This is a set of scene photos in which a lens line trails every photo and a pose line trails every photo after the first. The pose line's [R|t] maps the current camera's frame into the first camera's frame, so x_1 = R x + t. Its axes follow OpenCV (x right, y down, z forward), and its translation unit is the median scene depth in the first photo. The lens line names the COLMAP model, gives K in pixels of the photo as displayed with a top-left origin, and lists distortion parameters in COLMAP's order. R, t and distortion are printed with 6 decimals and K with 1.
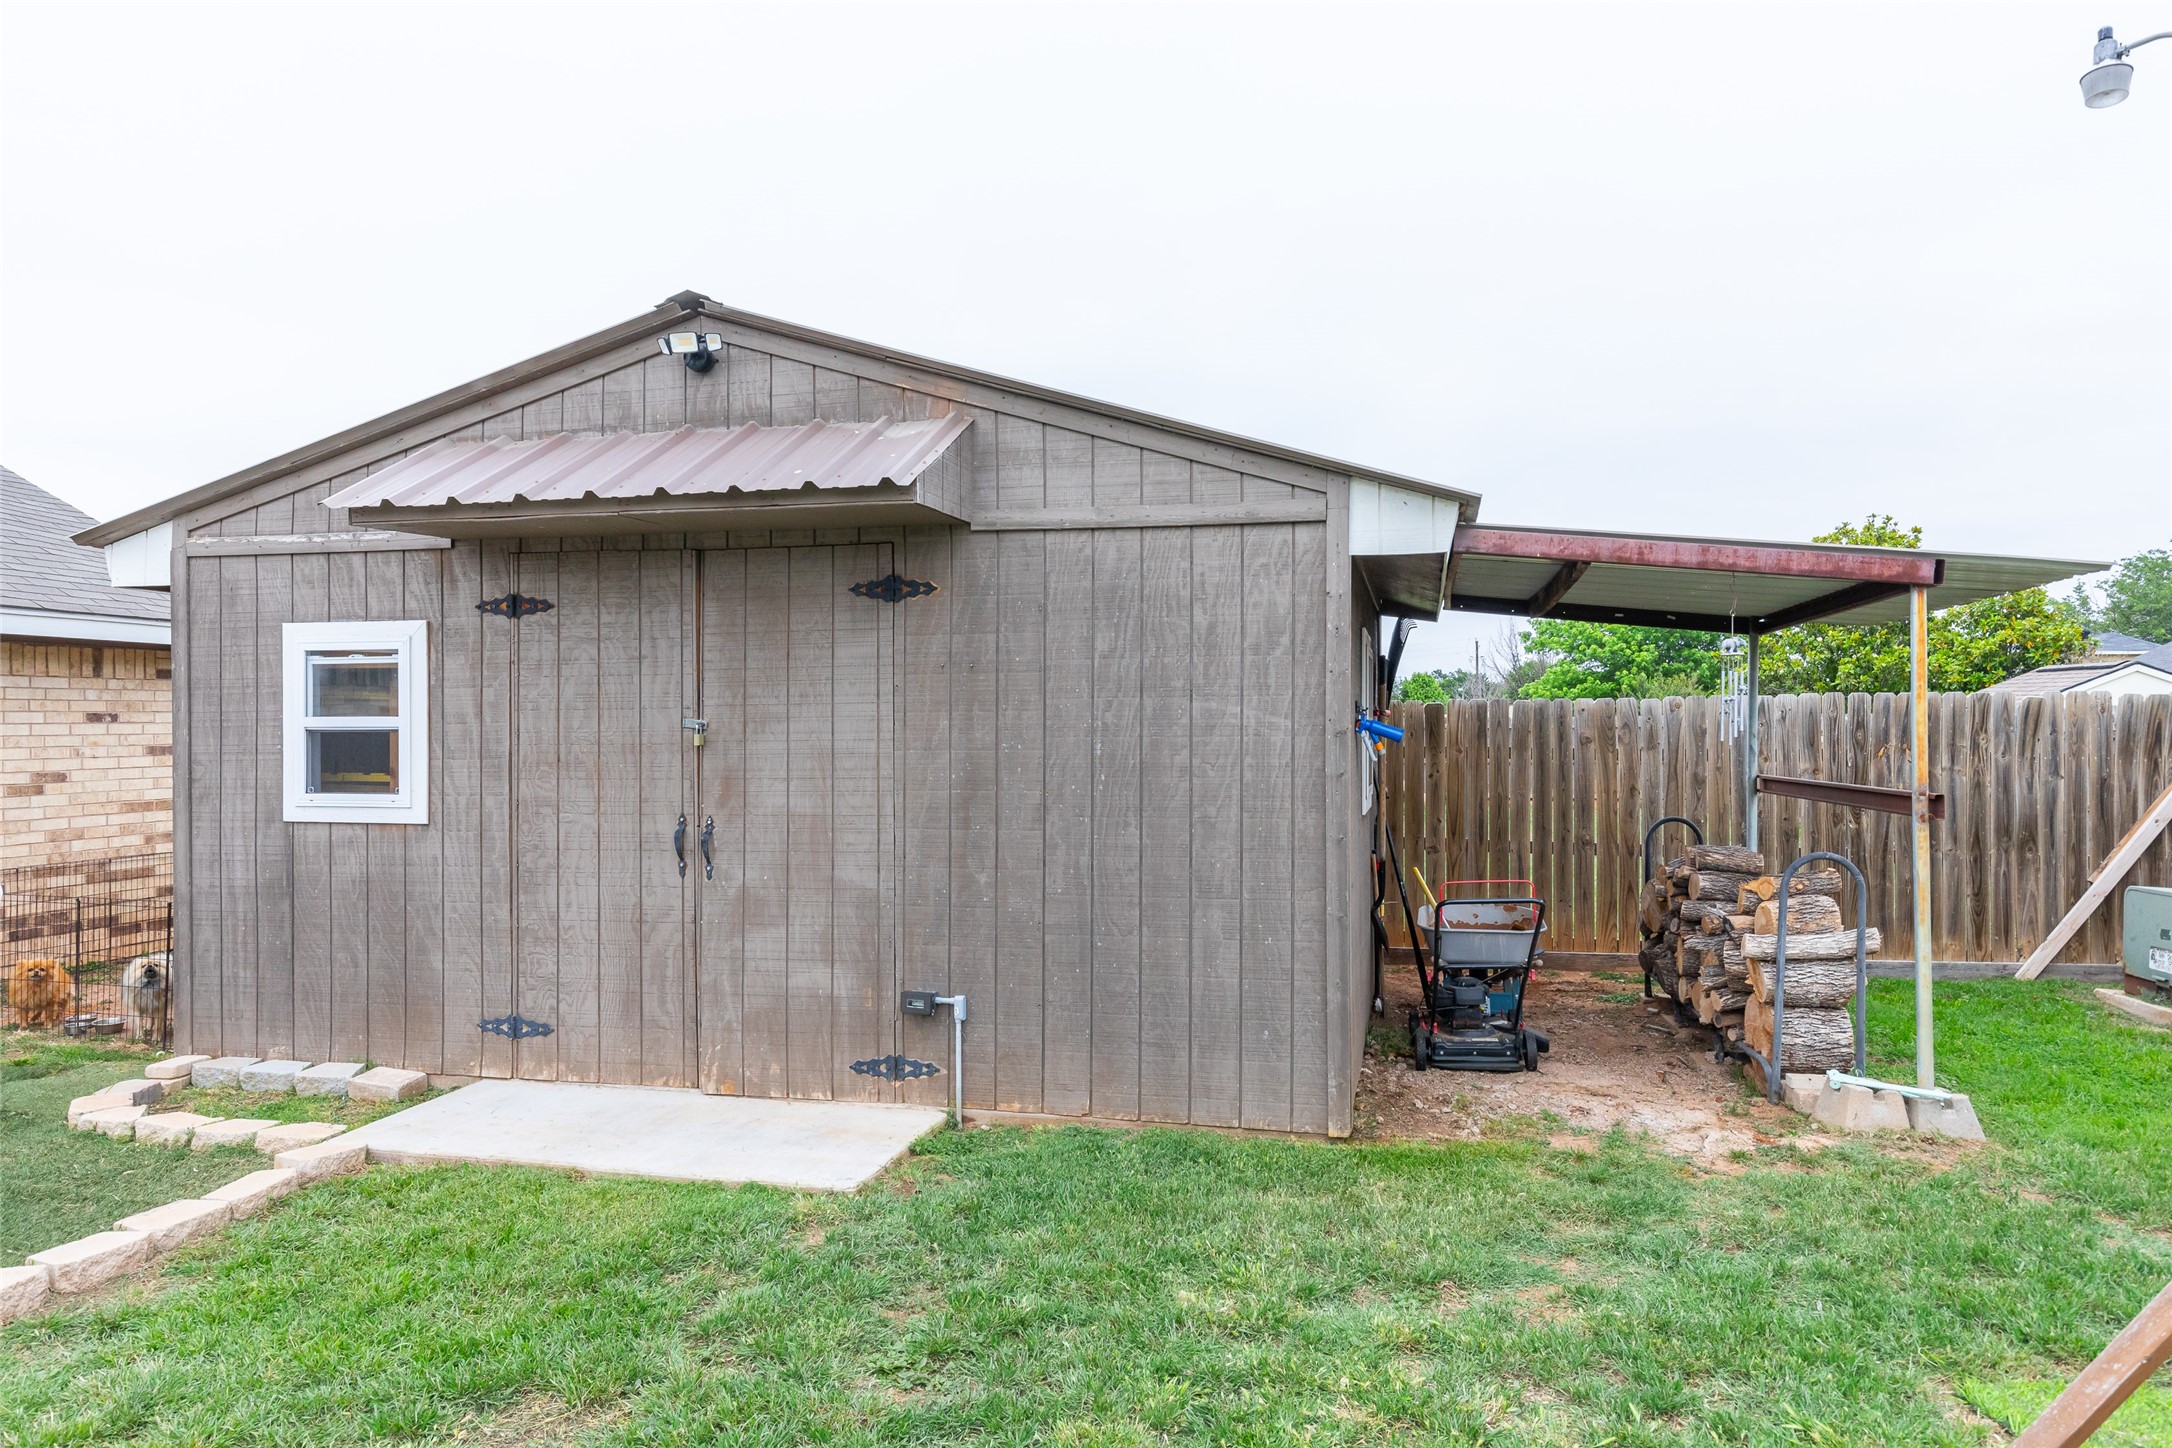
lens RADIAL K [[1340.9, 0, 1134.3], [0, 1340.9, 721.7], [0, 0, 1]] dist [0.002101, -0.000611]
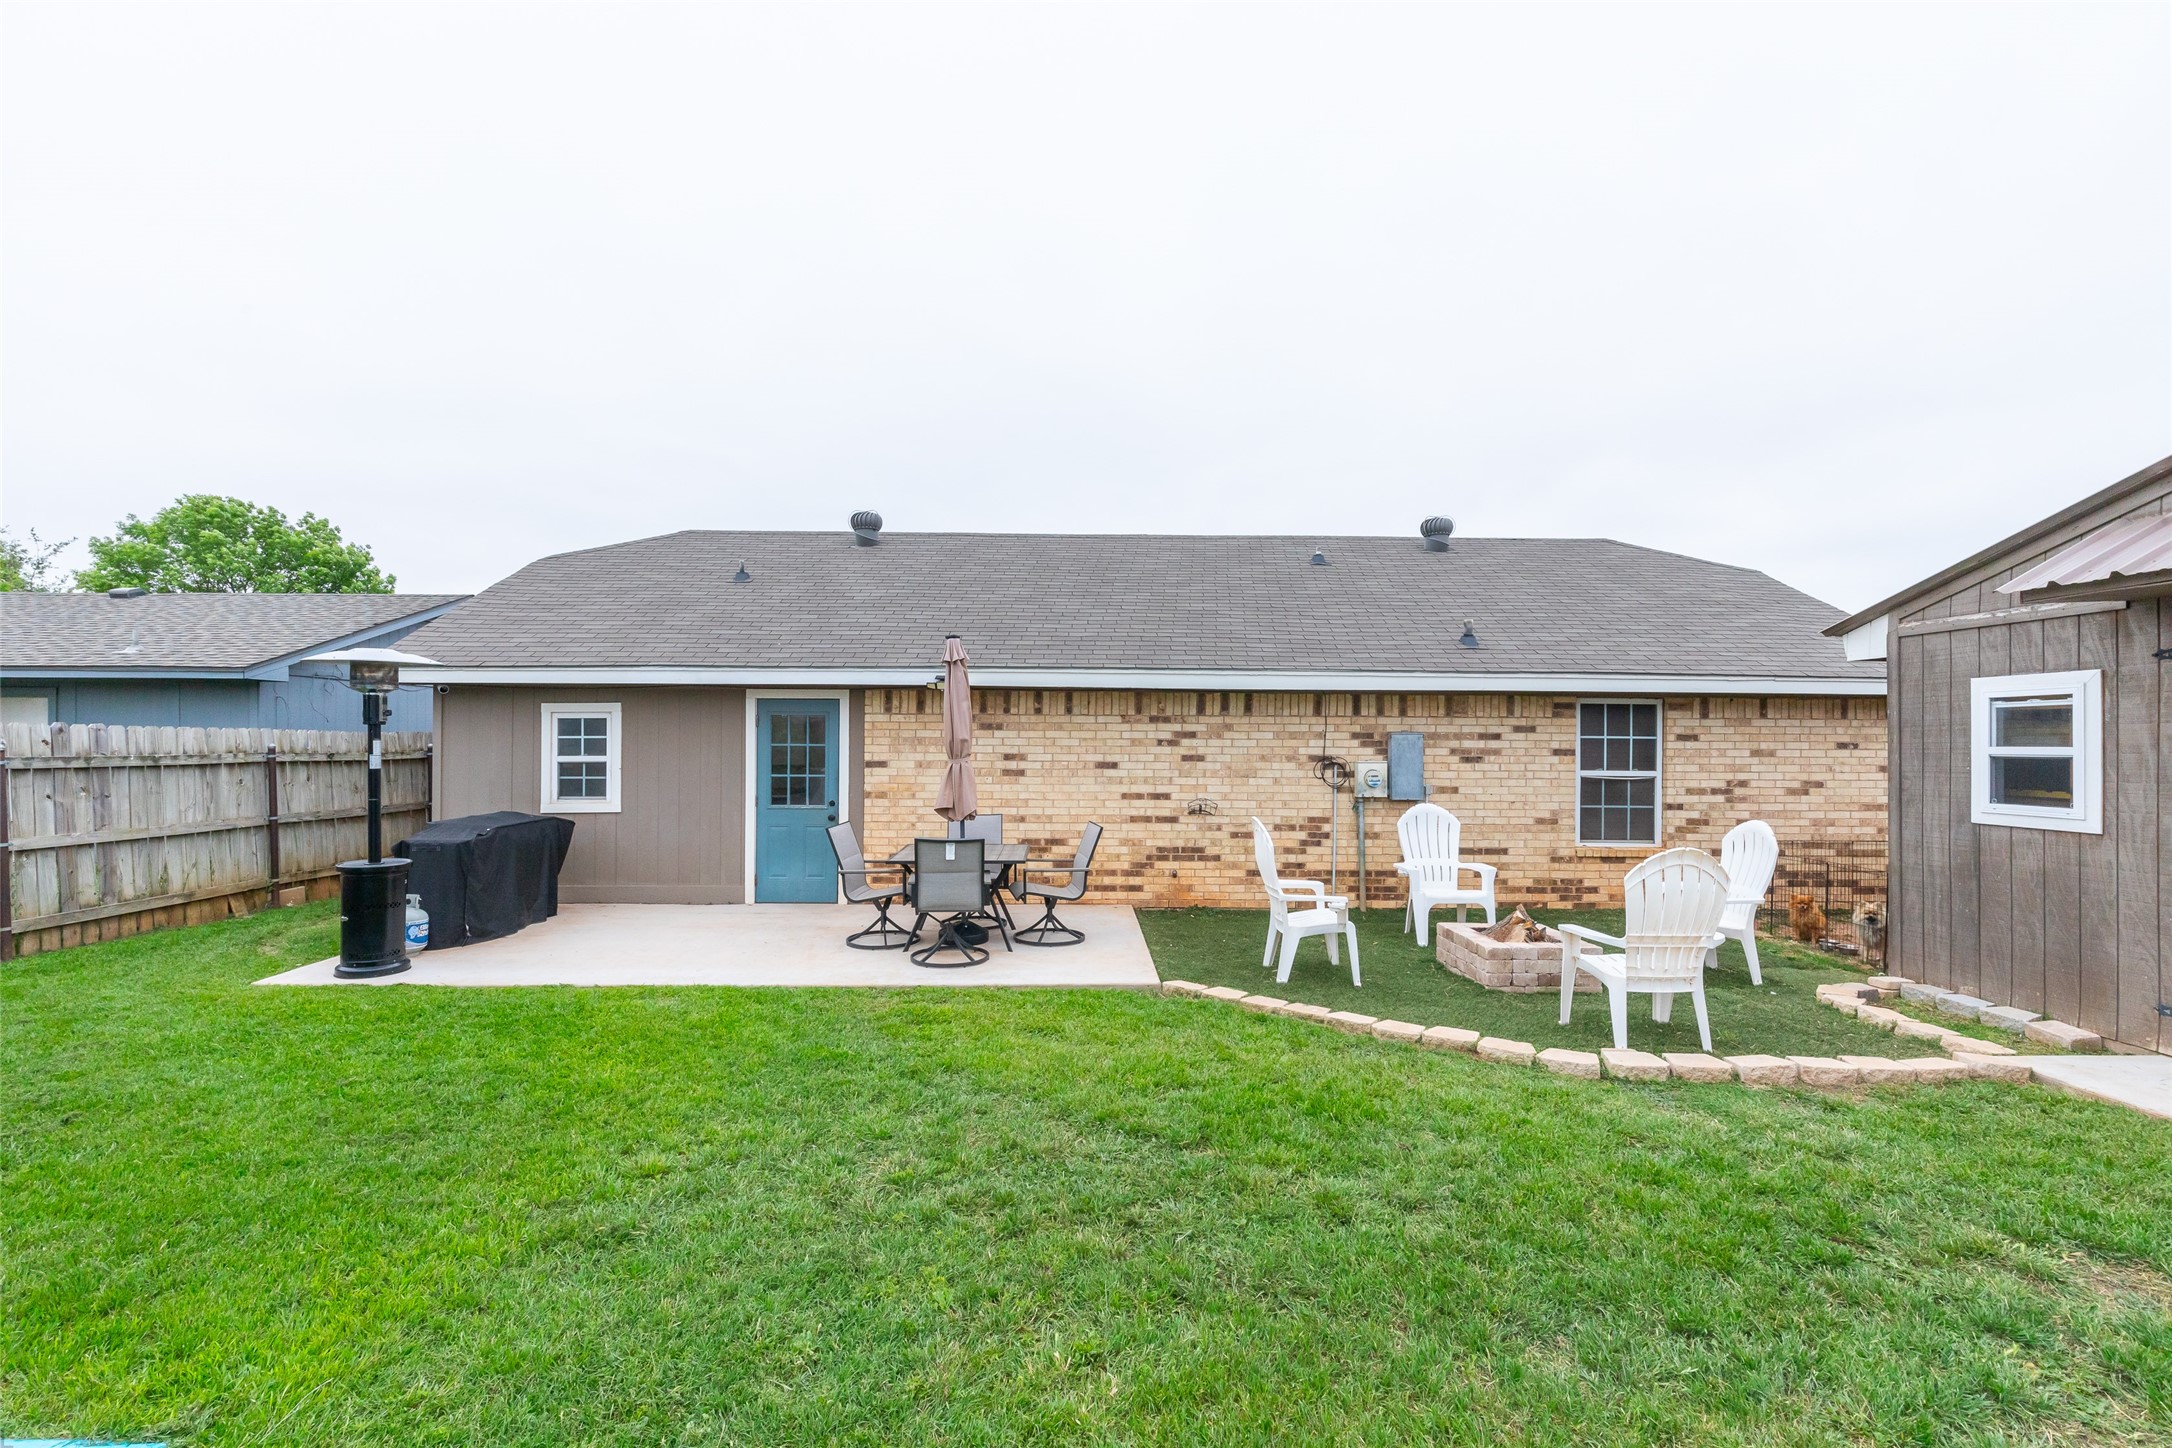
lens RADIAL K [[984.0, 0, 1086.1], [0, 984.0, 735.9], [0, 0, 1]] dist [0.011203, -0.000640]
pose [[0.245380, -0.004163, -0.969418, 0.138860], [-0.006879, 0.999958, -0.006035, -0.002370], [0.969403, 0.008149, 0.245341, -0.138327]]
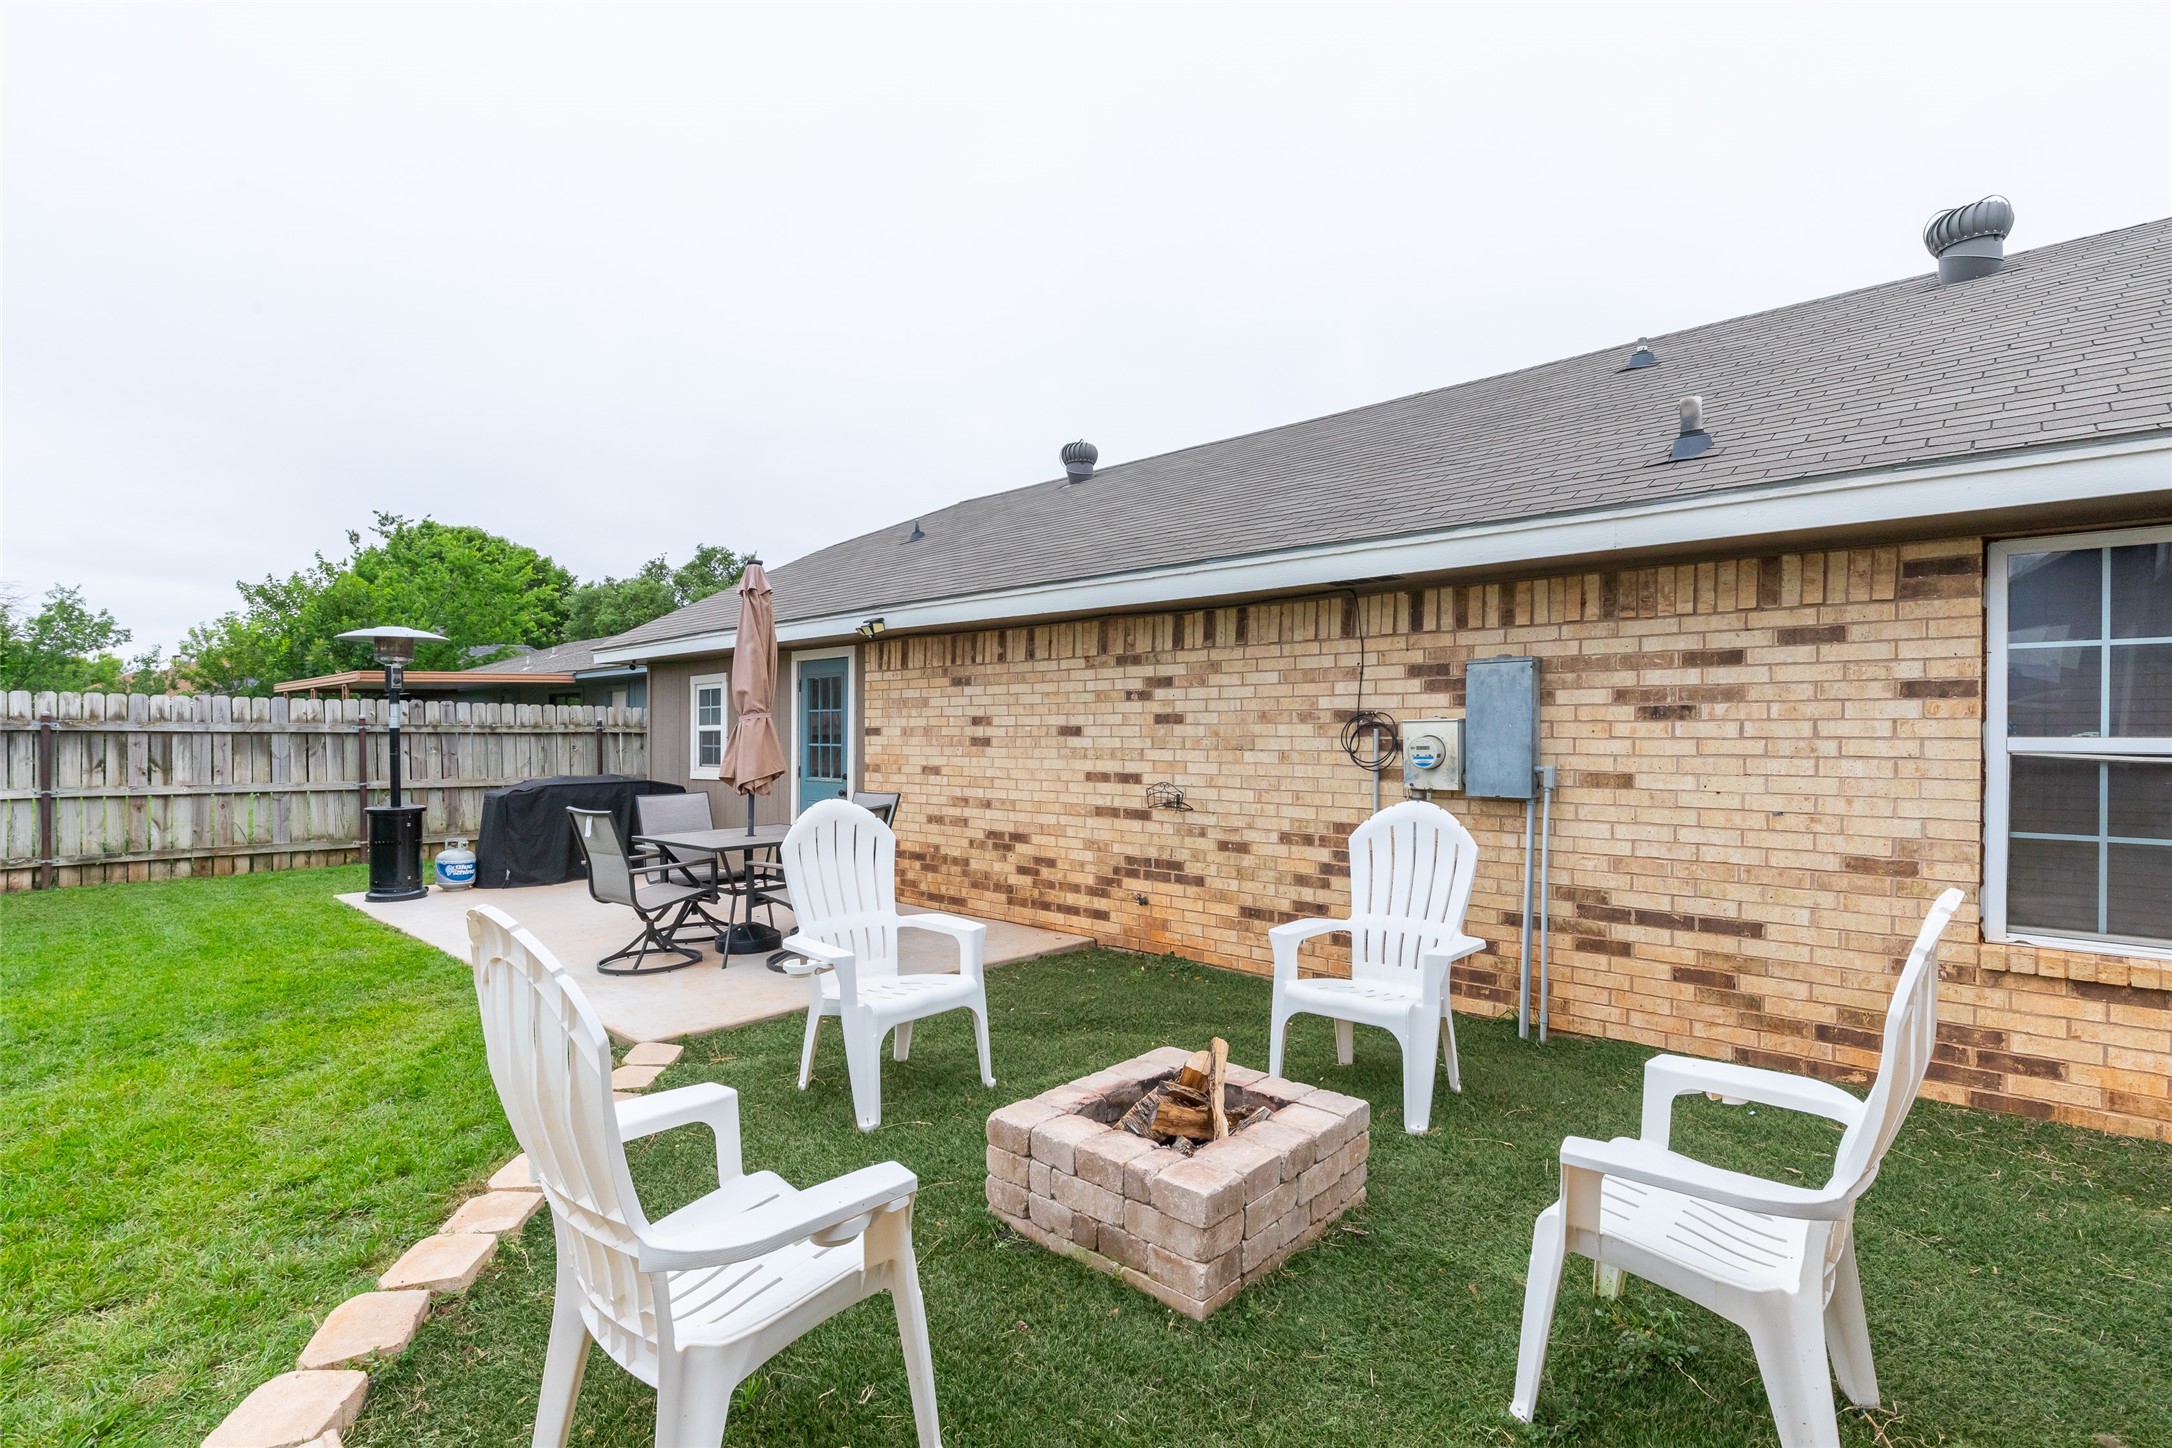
lens RADIAL K [[1024.9, 0, 1111.5], [0, 1024.9, 740.5], [0, 0, 1]] dist [0.001109, -0.002148]
pose [[-0.494872, -0.000081, -0.868966, -0.463977], [-0.005154, 0.999983, 0.002842, 0.045180], [0.868950, 0.005885, -0.494864, 0.950734]]
